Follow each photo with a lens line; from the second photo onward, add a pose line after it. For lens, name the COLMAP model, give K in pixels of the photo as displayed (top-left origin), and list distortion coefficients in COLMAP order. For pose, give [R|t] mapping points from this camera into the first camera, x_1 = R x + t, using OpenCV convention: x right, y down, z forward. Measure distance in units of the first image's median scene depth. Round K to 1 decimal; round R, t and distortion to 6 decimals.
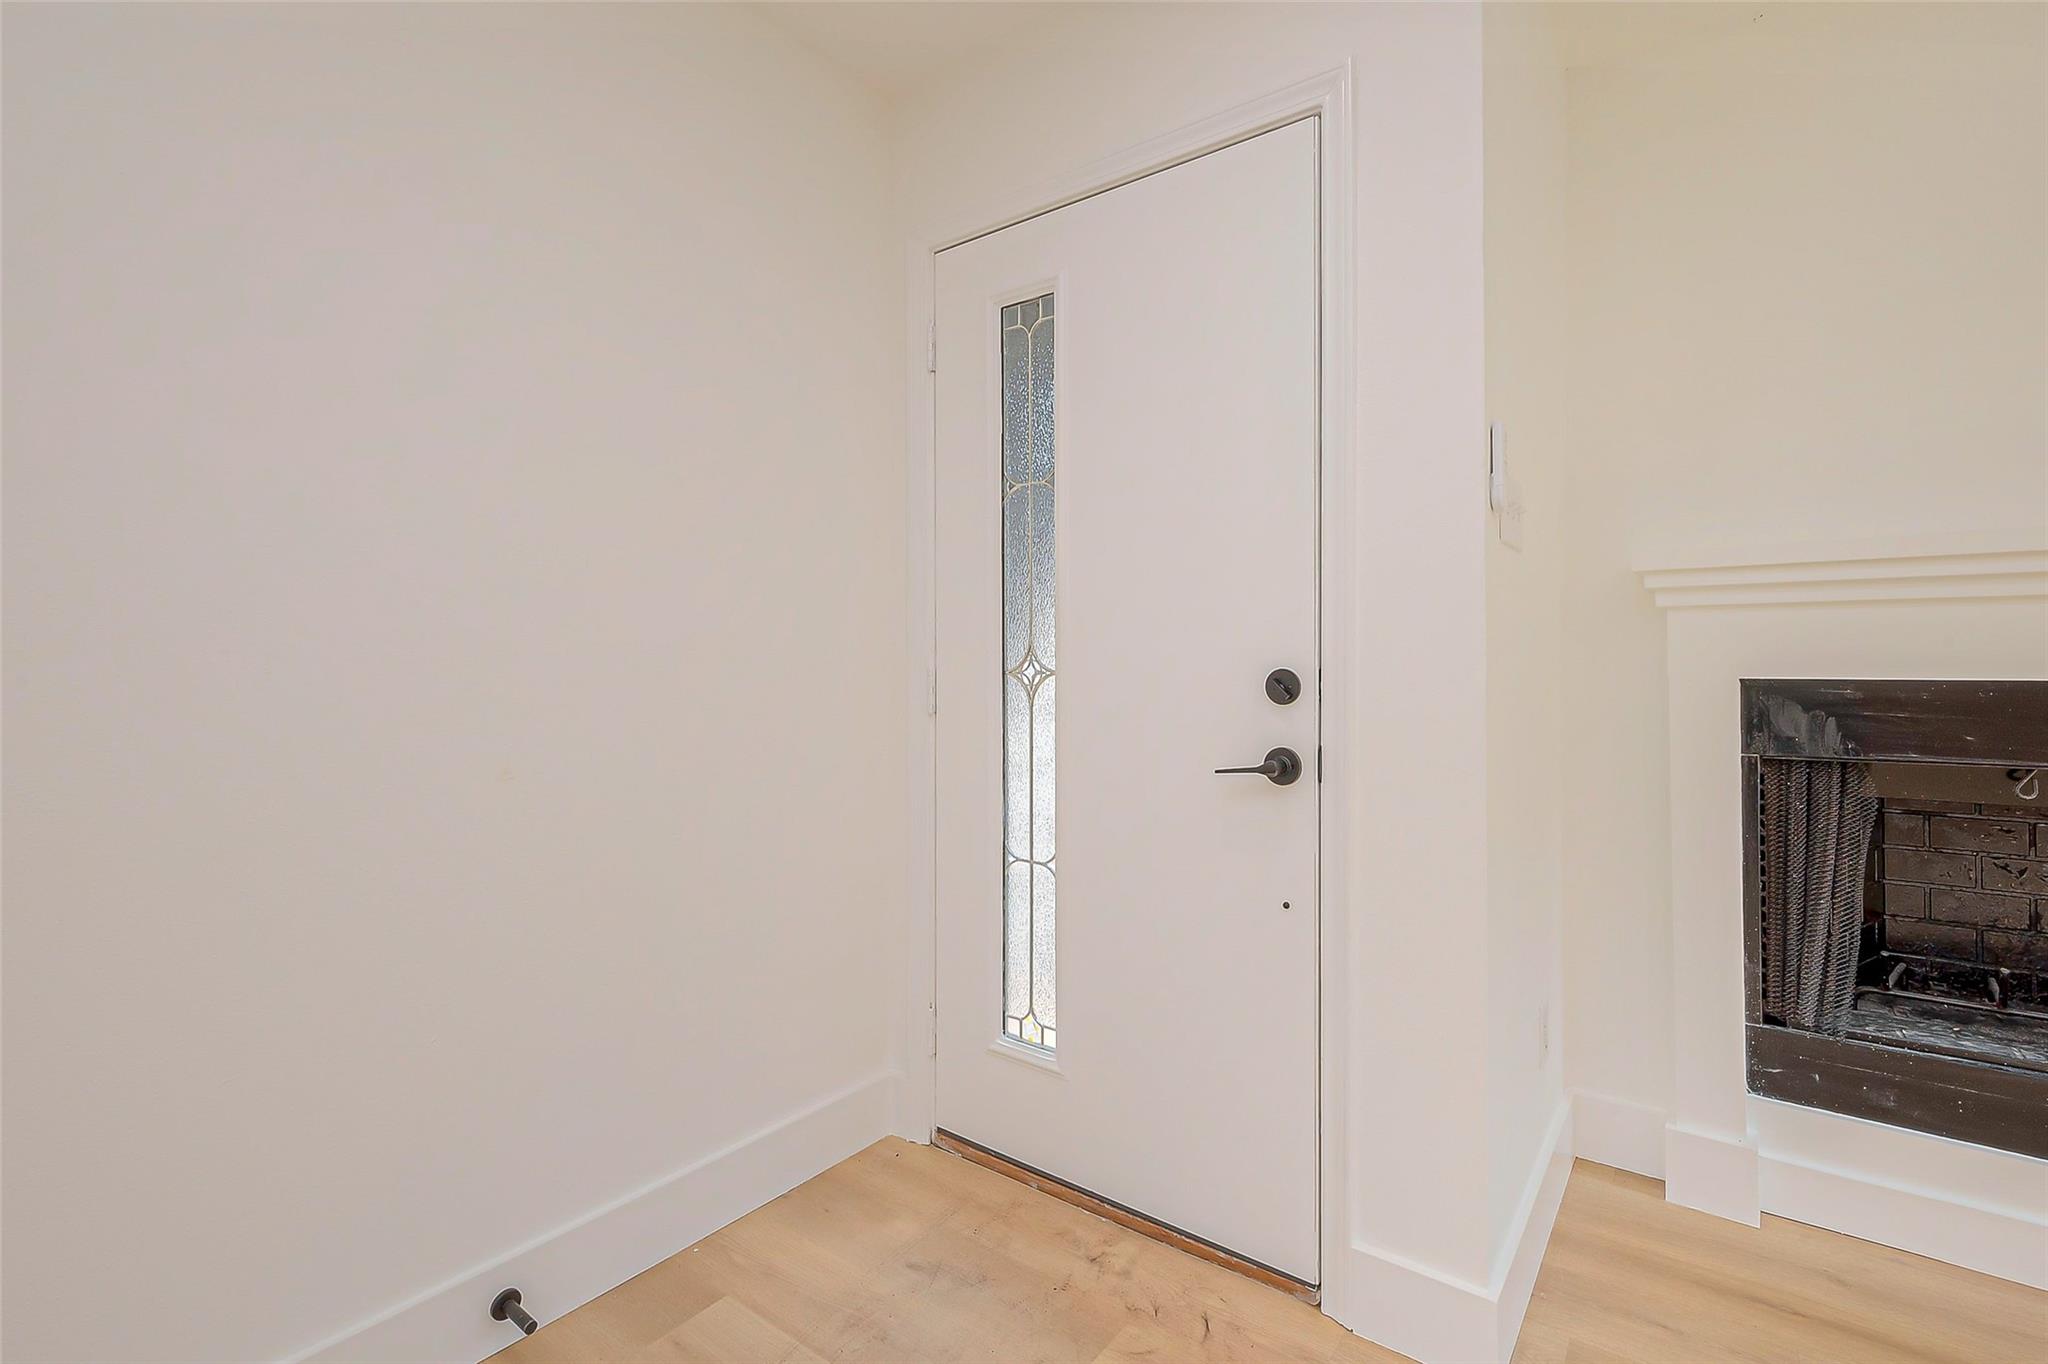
lens RADIAL K [[913.7, 0, 1080.1], [0, 913.7, 649.1], [0, 0, 1]] dist [-0.001037, 0.000000]
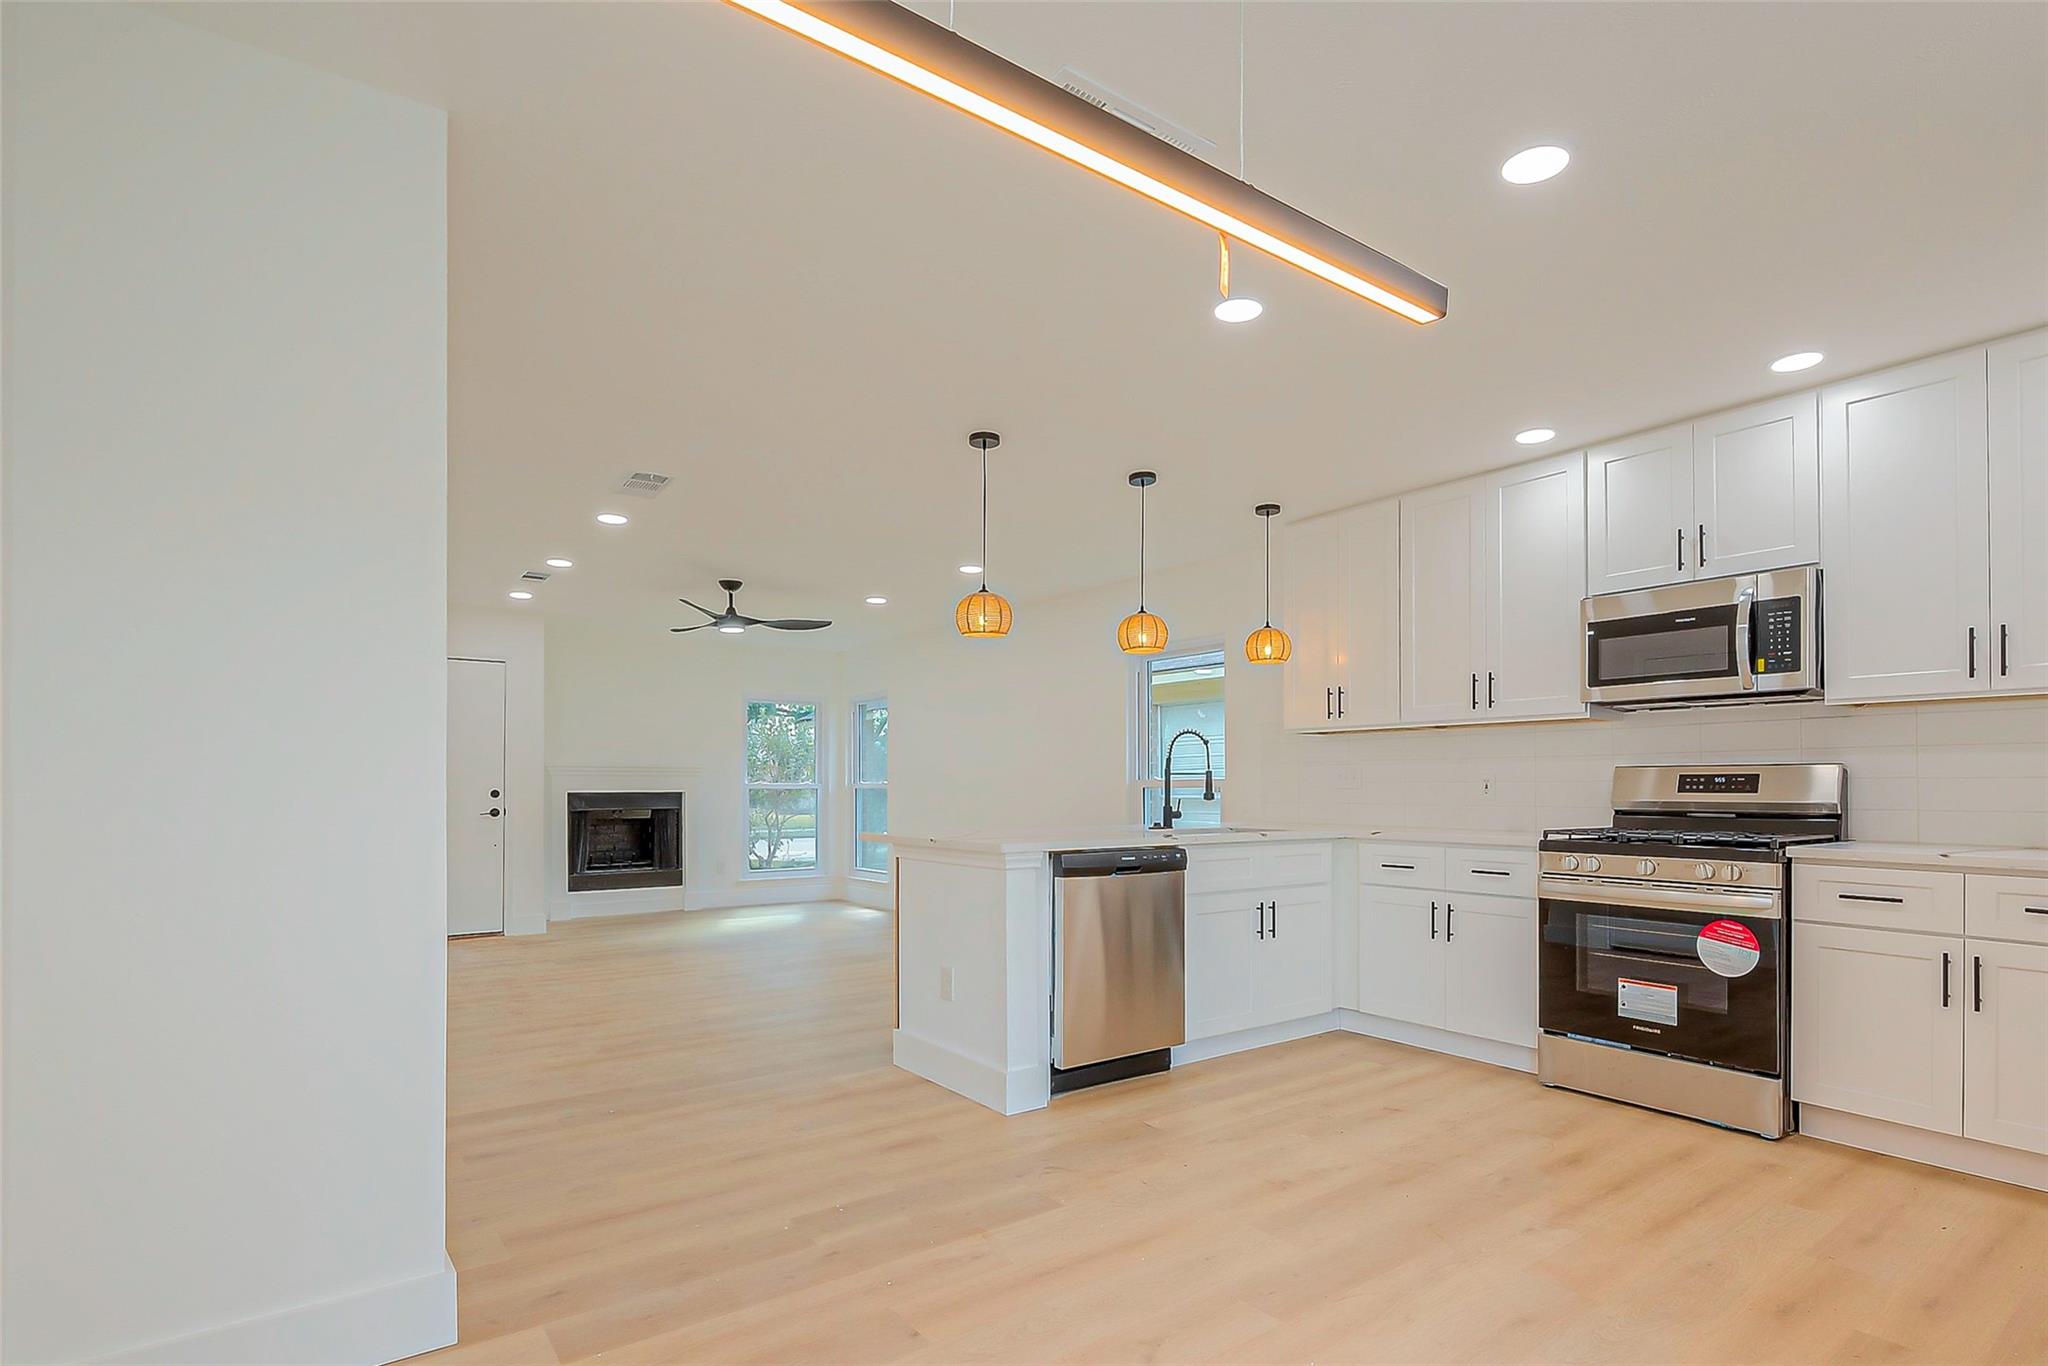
lens RADIAL K [[1032.2, 0, 1051.0], [0, 1032.2, 780.4], [0, 0, 1]] dist [-0.004143, -0.001147]
pose [[0.303868, 0.007810, 0.952682, -3.102489], [-0.010752, 0.999931, -0.004768, -0.023467], [-0.952653, -0.008794, 0.303931, -2.541779]]
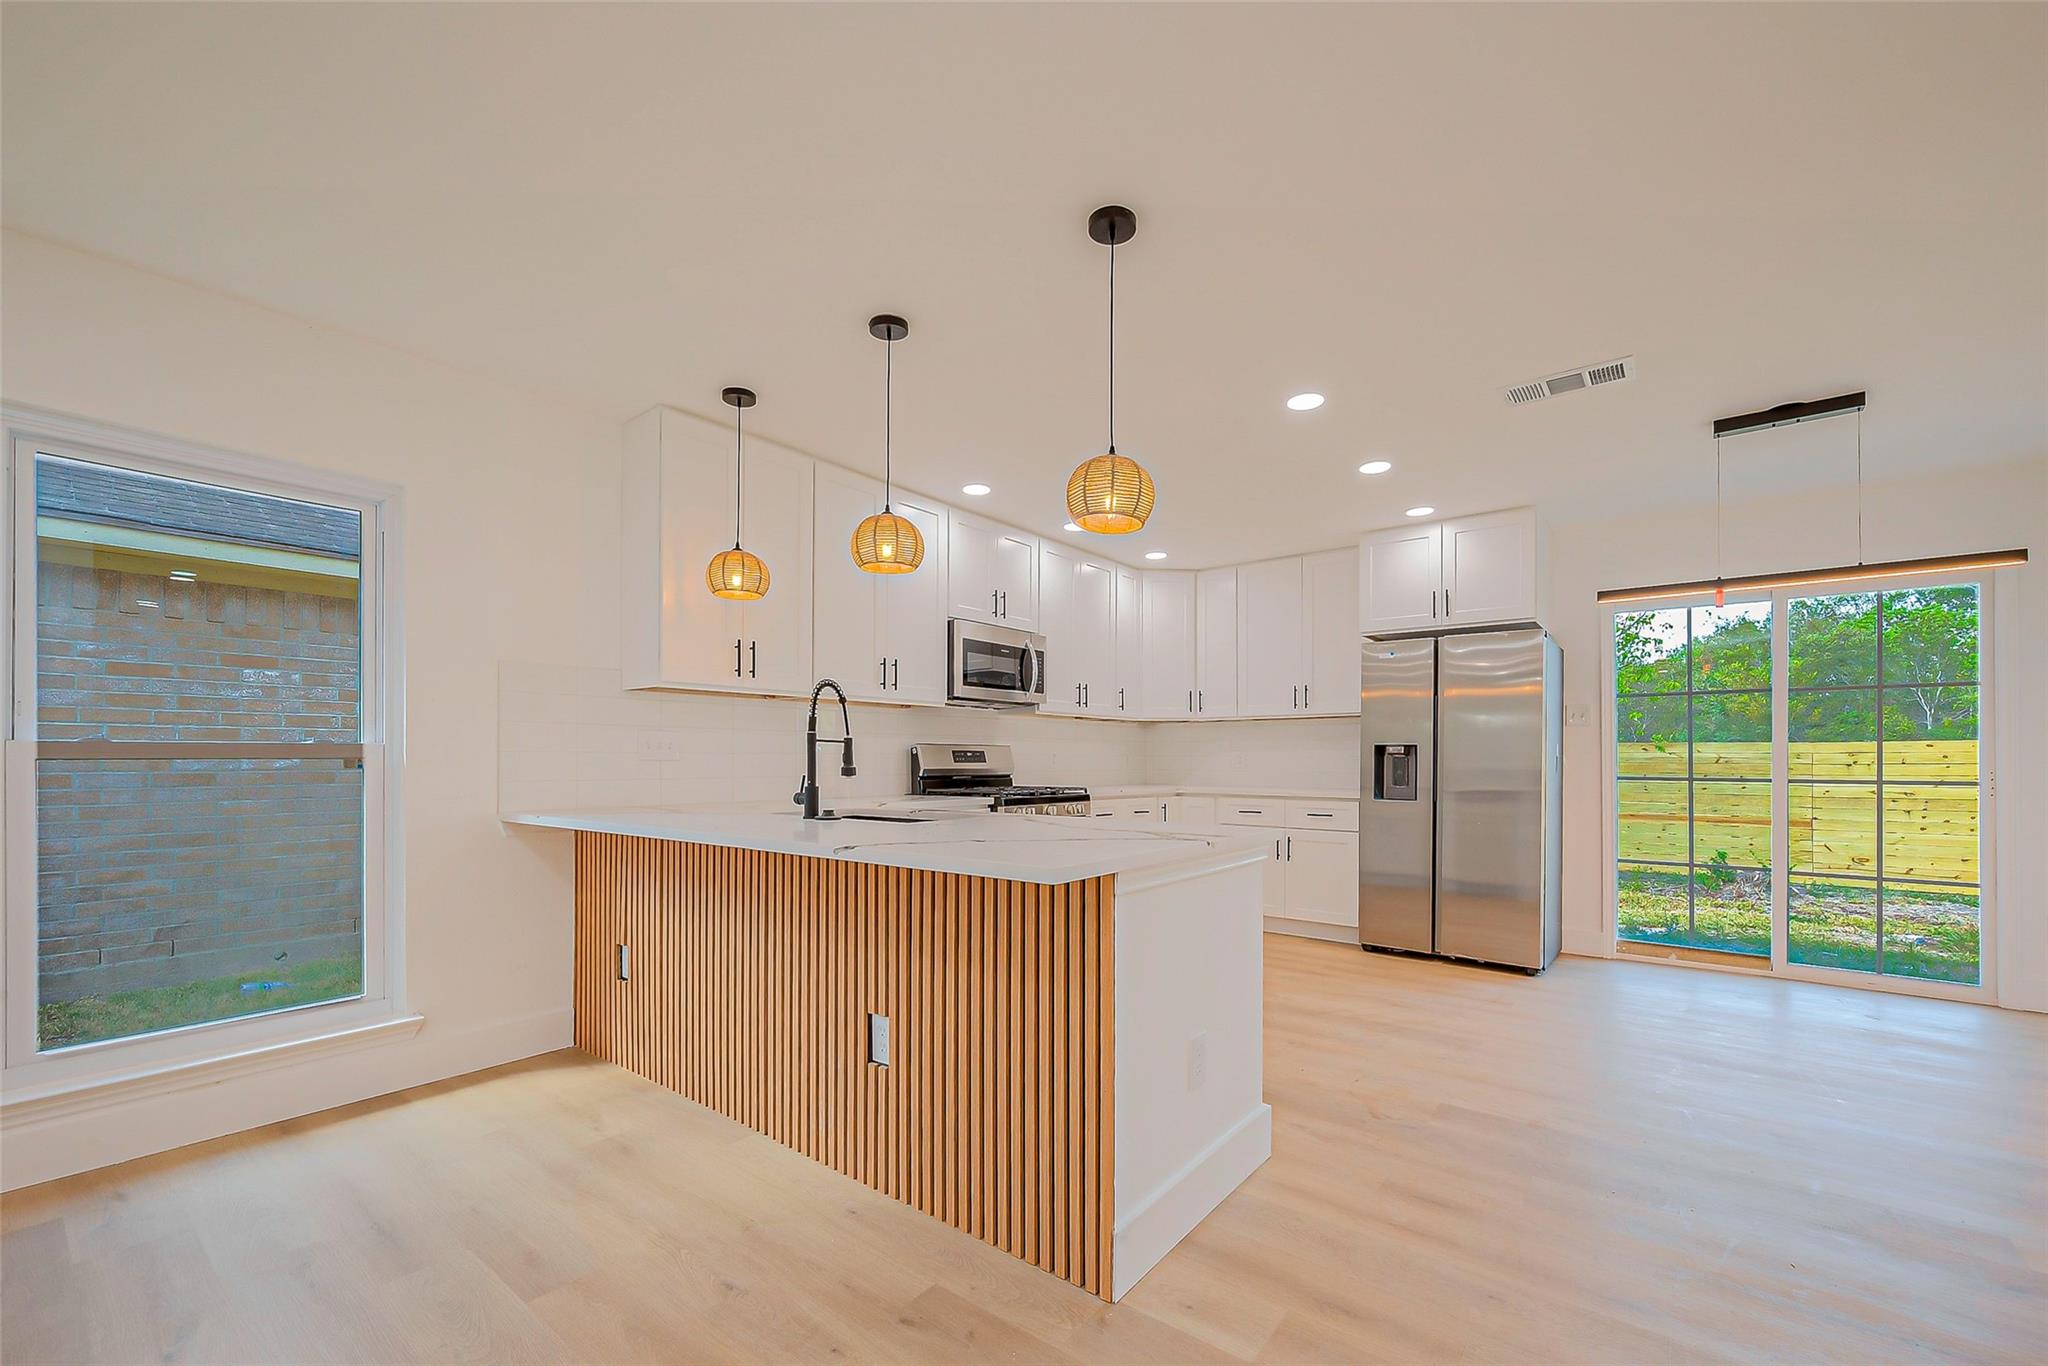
lens RADIAL K [[829.7, 0, 1049.4], [0, 829.7, 756.4], [0, 0, 1]] dist [-0.002208, -0.000205]
pose [[-0.999327, 0.000928, 0.036658, -1.000237], [0.000425, 0.999906, -0.013706, -0.007207], [-0.036667, -0.013682, -0.999234, -0.586065]]
